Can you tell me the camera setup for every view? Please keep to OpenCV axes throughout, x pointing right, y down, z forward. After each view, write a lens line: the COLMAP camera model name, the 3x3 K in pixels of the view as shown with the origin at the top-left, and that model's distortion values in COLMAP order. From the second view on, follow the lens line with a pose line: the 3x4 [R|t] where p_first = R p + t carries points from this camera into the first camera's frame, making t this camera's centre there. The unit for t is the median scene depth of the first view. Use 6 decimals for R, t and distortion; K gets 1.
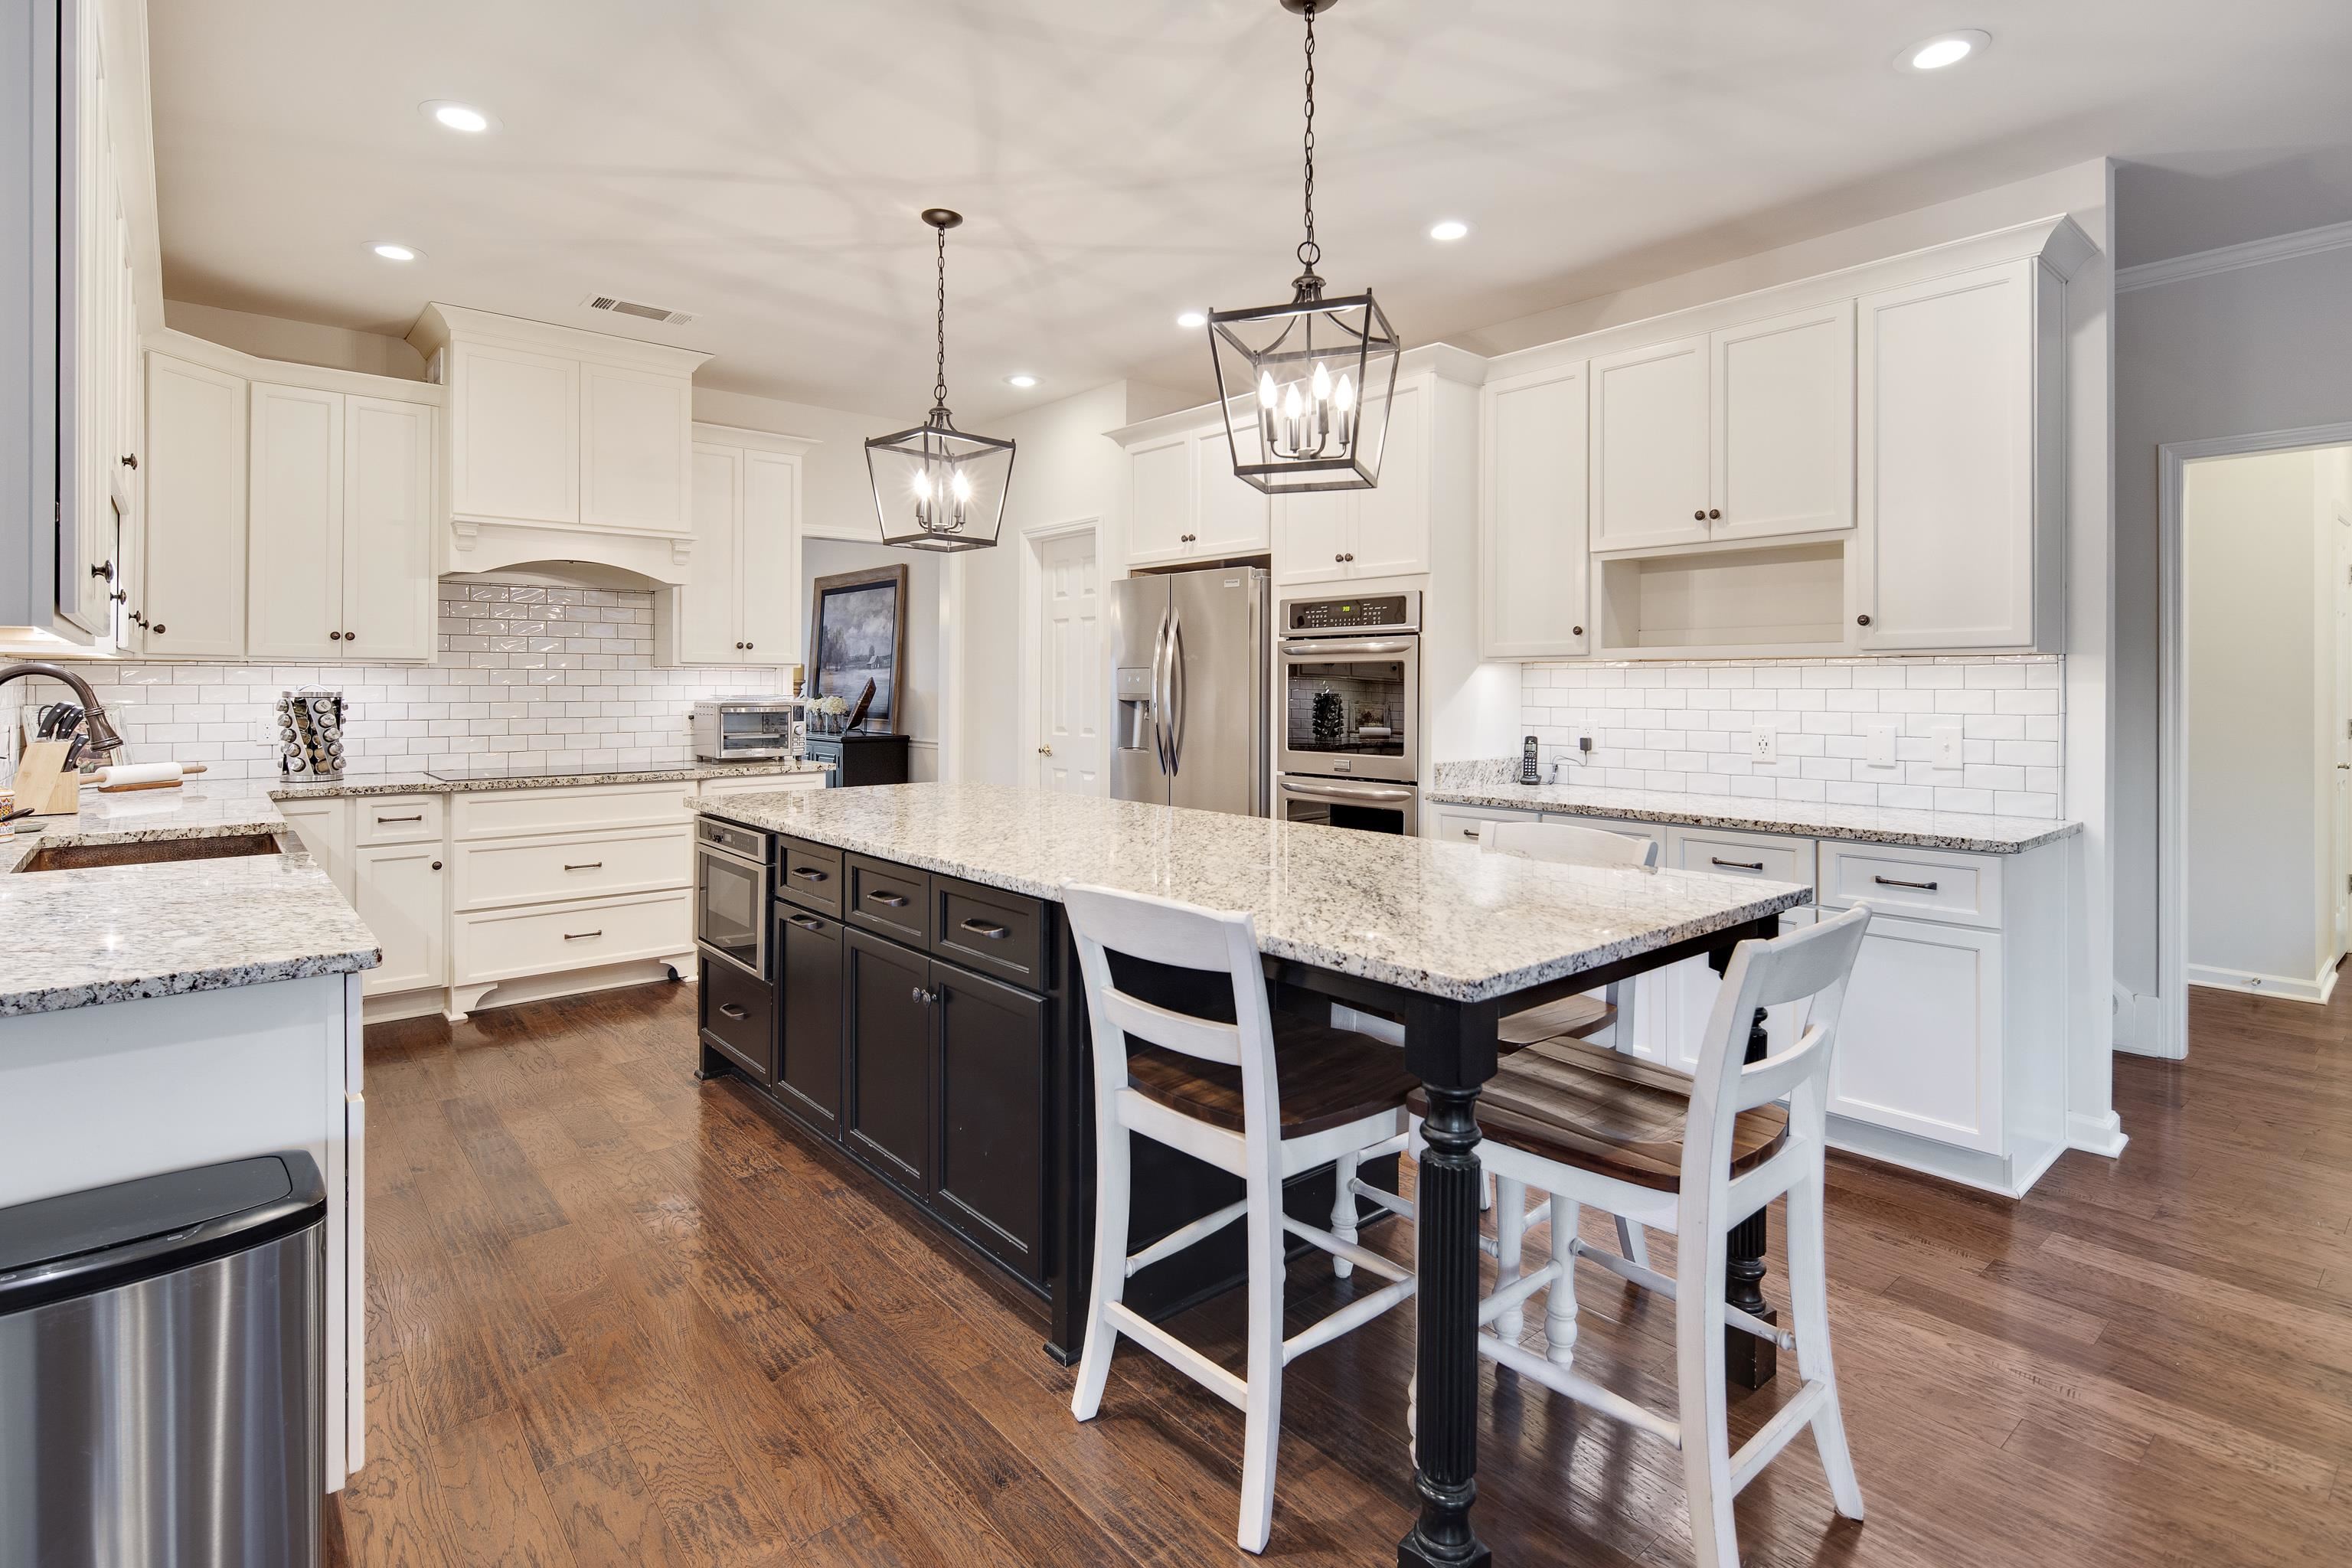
lens RADIAL K [[1146.6, 0, 1171.3], [0, 1146.6, 681.8], [0, 0, 1]] dist [0.000956, 0.000270]
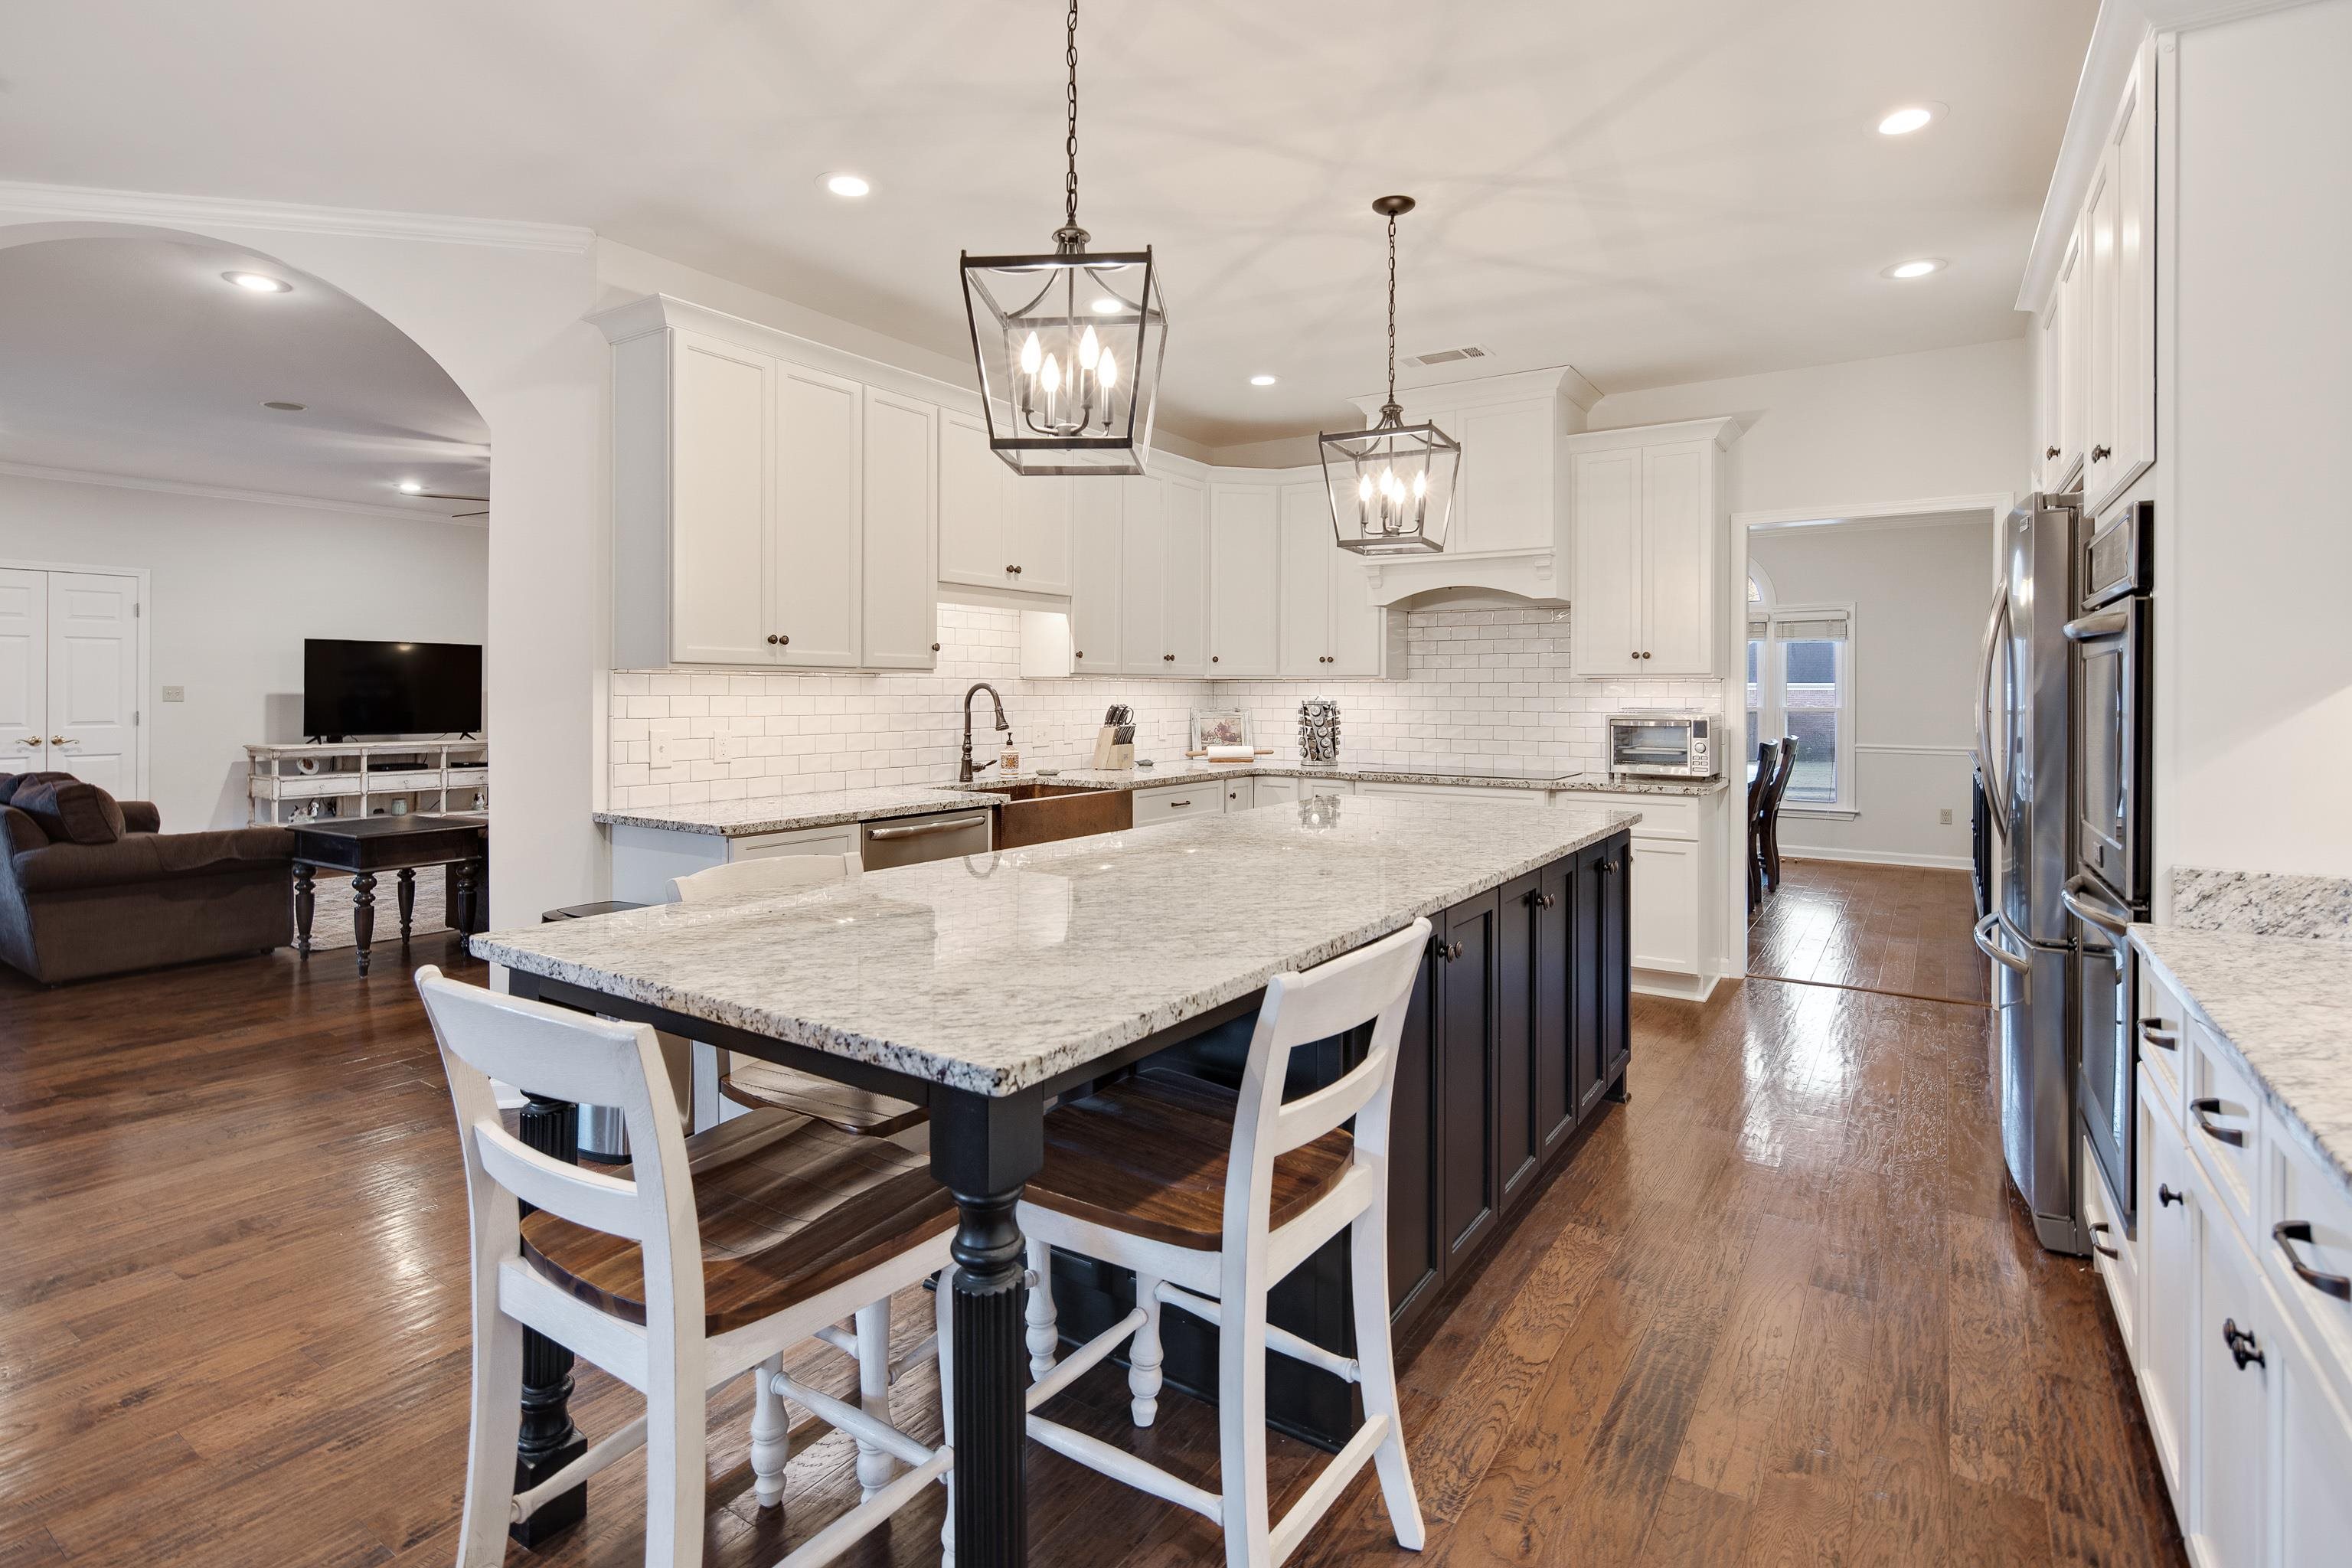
lens RADIAL K [[1148.6, 0, 1167.1], [0, 1148.6, 694.8], [0, 0, 1]] dist [-0.000923, -0.000885]
pose [[0.270765, 0.001107, -0.962645, 0.565284], [-0.001080, 0.999999, 0.000847, 0.000790], [0.962645, 0.000810, 0.270766, 0.477228]]
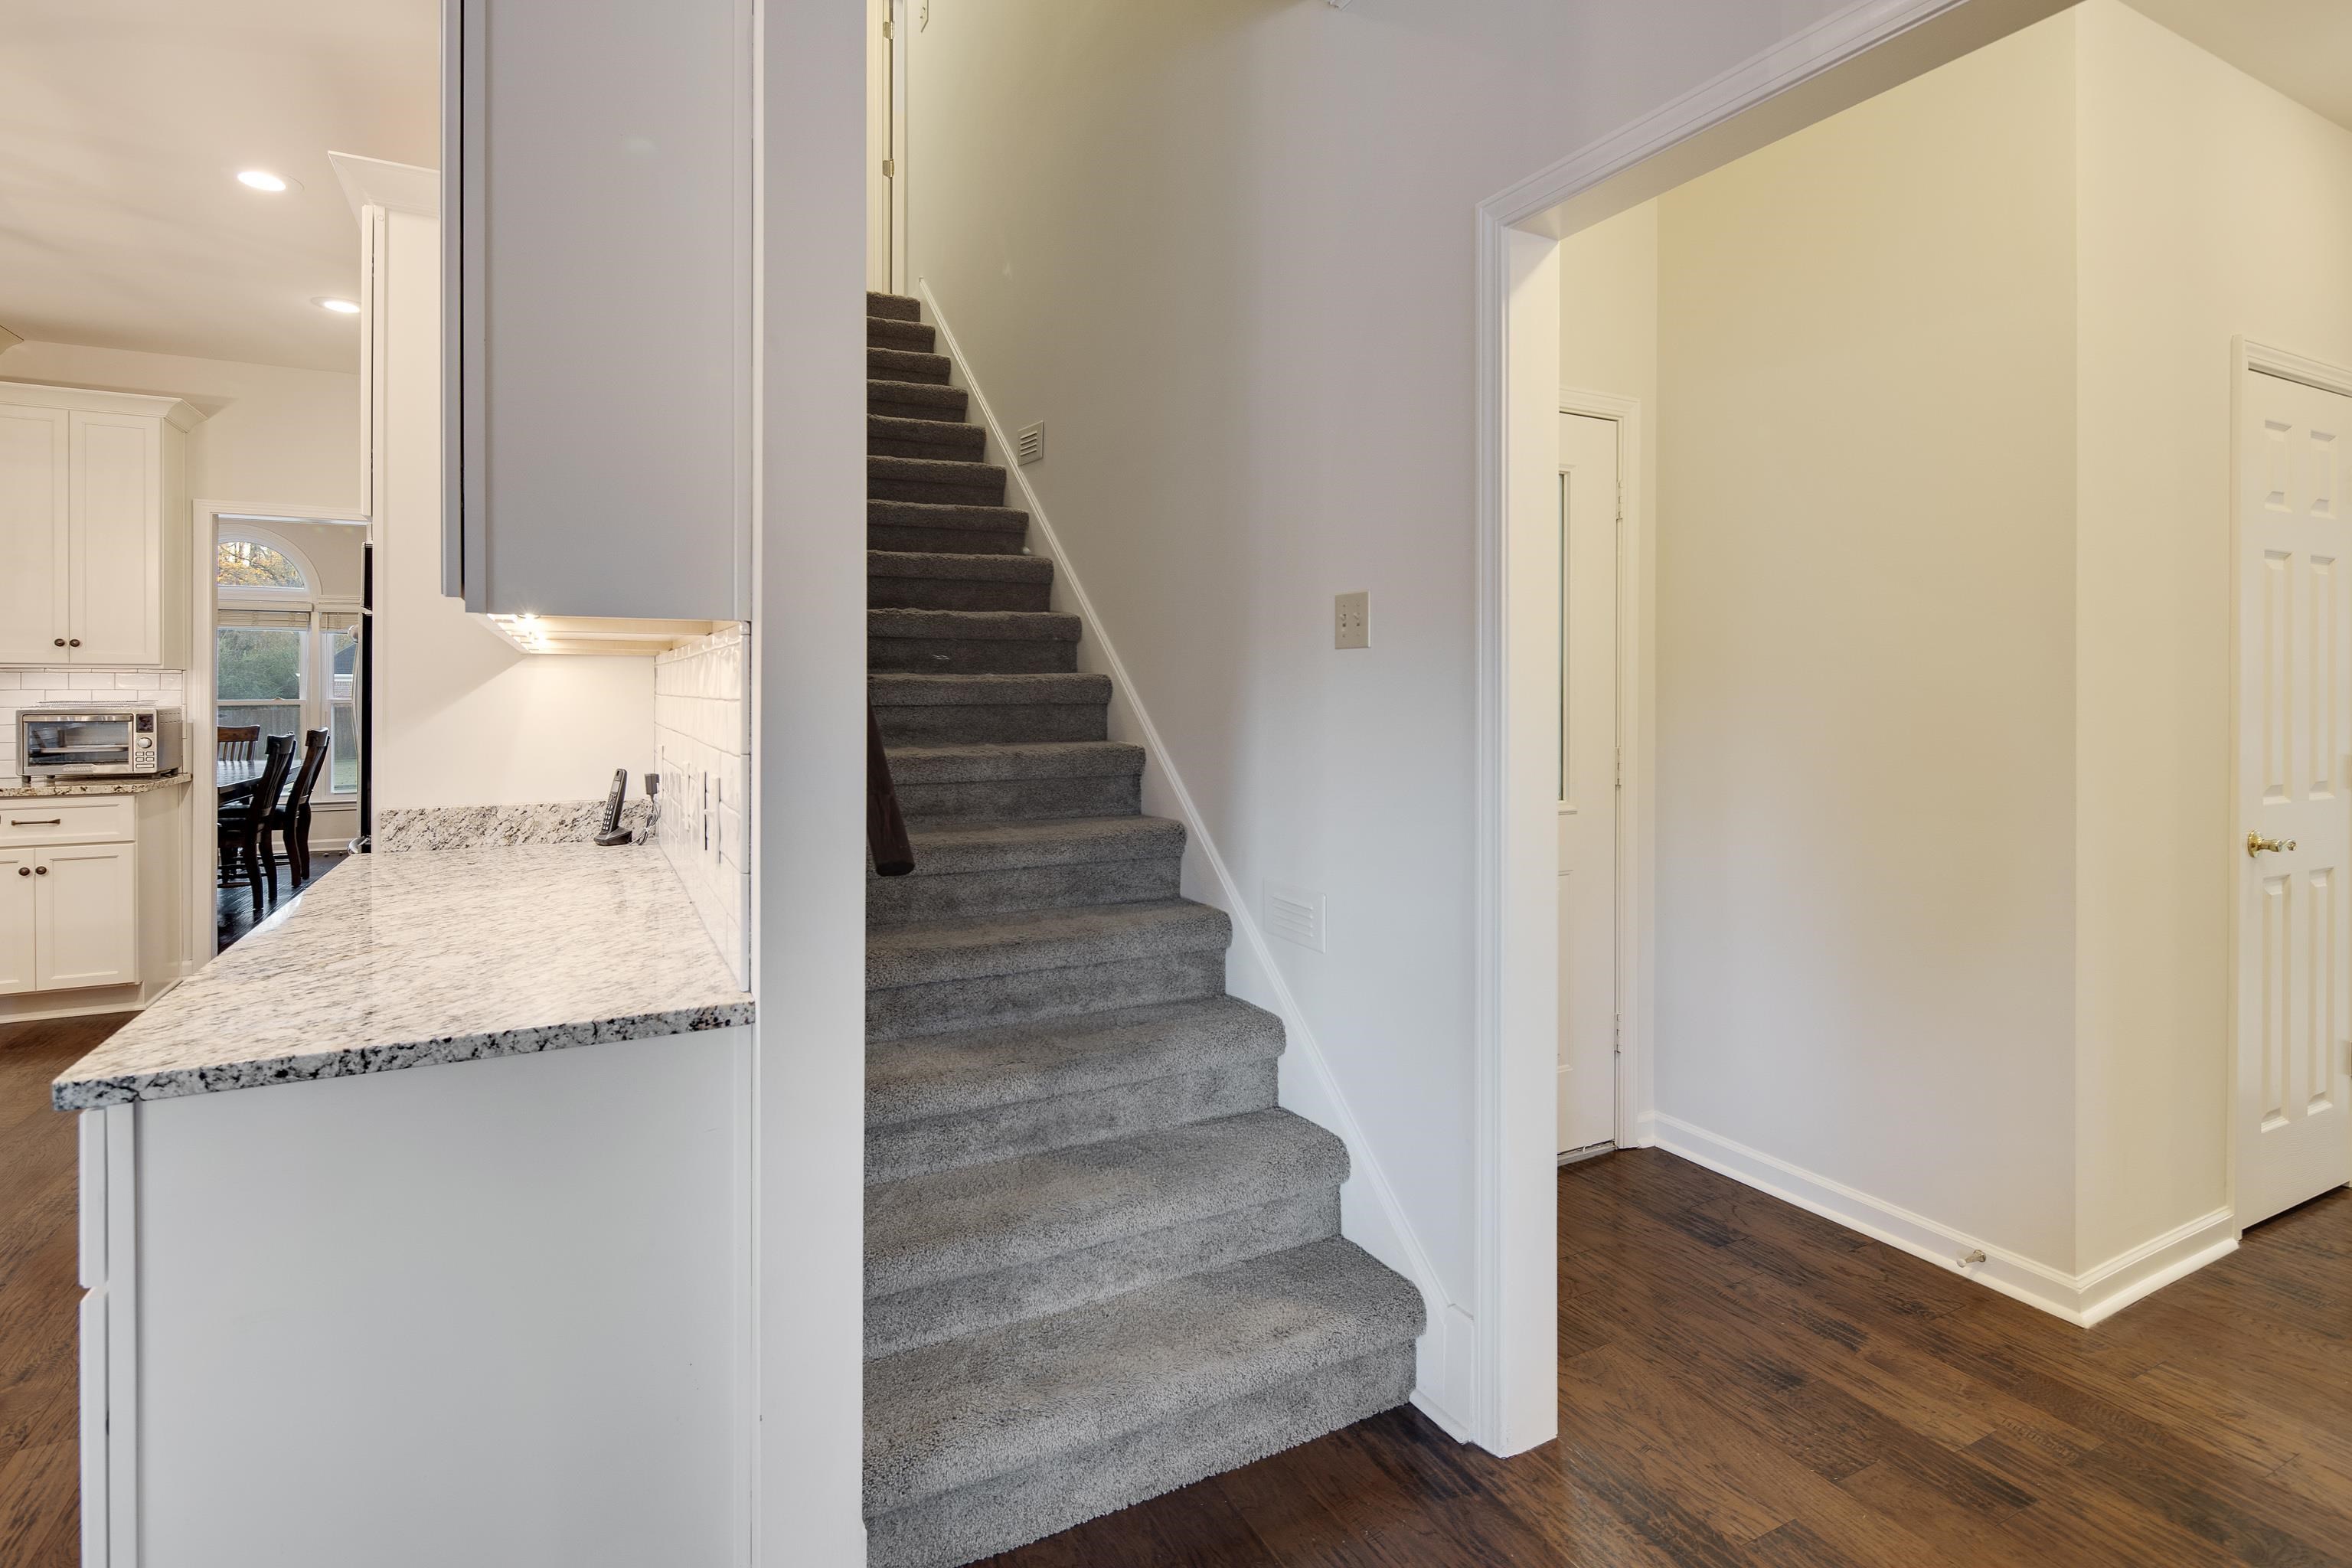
lens RADIAL K [[1148.6, 0, 1167.1], [0, 1148.6, 694.8], [0, 0, 1]] dist [-0.000923, -0.000885]
pose [[0.973980, 0.002573, -0.226620, 0.803376], [-0.001336, 0.999983, 0.005613, 0.001466], [0.226630, -0.005164, 0.973967, 0.466661]]
